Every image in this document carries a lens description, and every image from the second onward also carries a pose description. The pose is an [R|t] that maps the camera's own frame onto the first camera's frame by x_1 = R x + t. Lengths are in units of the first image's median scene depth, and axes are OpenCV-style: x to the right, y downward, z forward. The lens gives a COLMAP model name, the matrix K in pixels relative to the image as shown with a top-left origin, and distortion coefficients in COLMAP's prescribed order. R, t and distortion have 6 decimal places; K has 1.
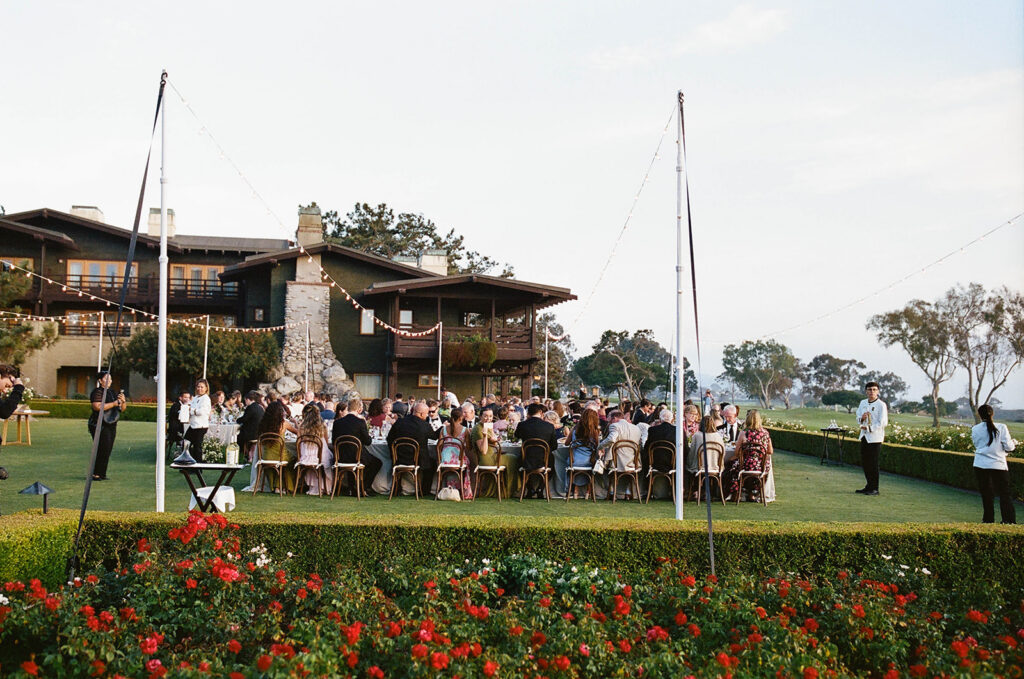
lens RADIAL K [[1008.6, 0, 512.0], [0, 1008.6, 339.5], [0, 0, 1]] dist [-0.004596, -0.042321]
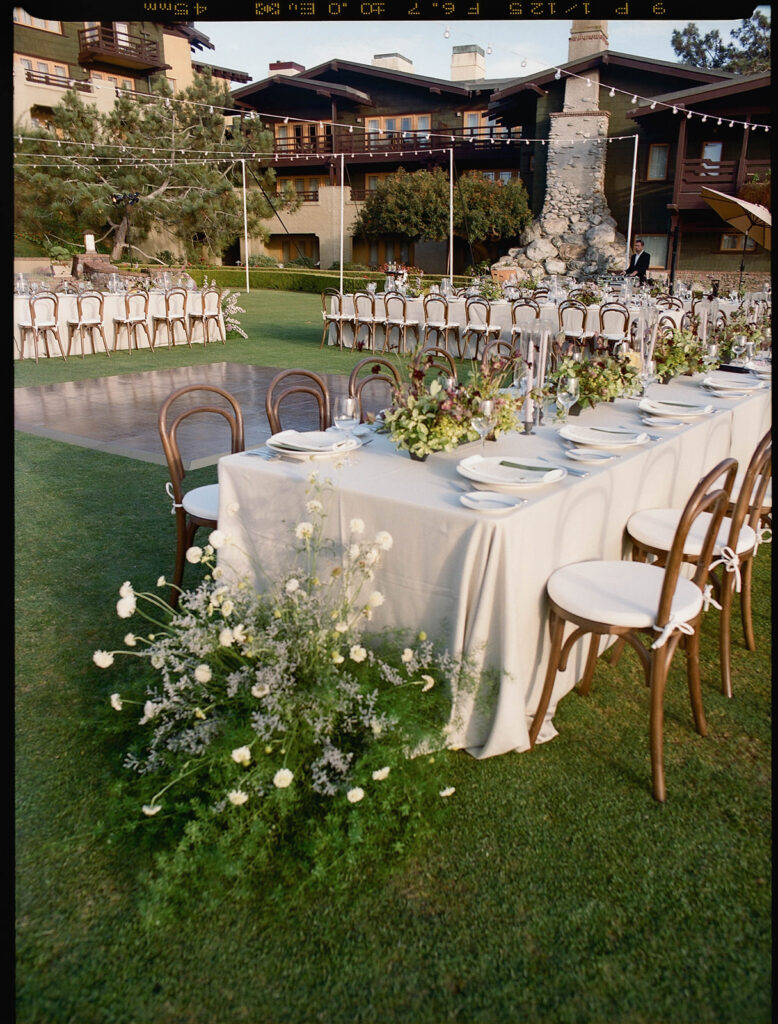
lens RADIAL K [[840.1, 0, 390.3], [0, 840.1, 528.2], [0, 0, 1]] dist [-0.096965, 0.121847]
pose [[0.799676, 0.175767, -0.574130, 0.104460], [0.035992, 0.940442, 0.338043, 0.024806], [0.599353, -0.290989, 0.745722, 0.345227]]
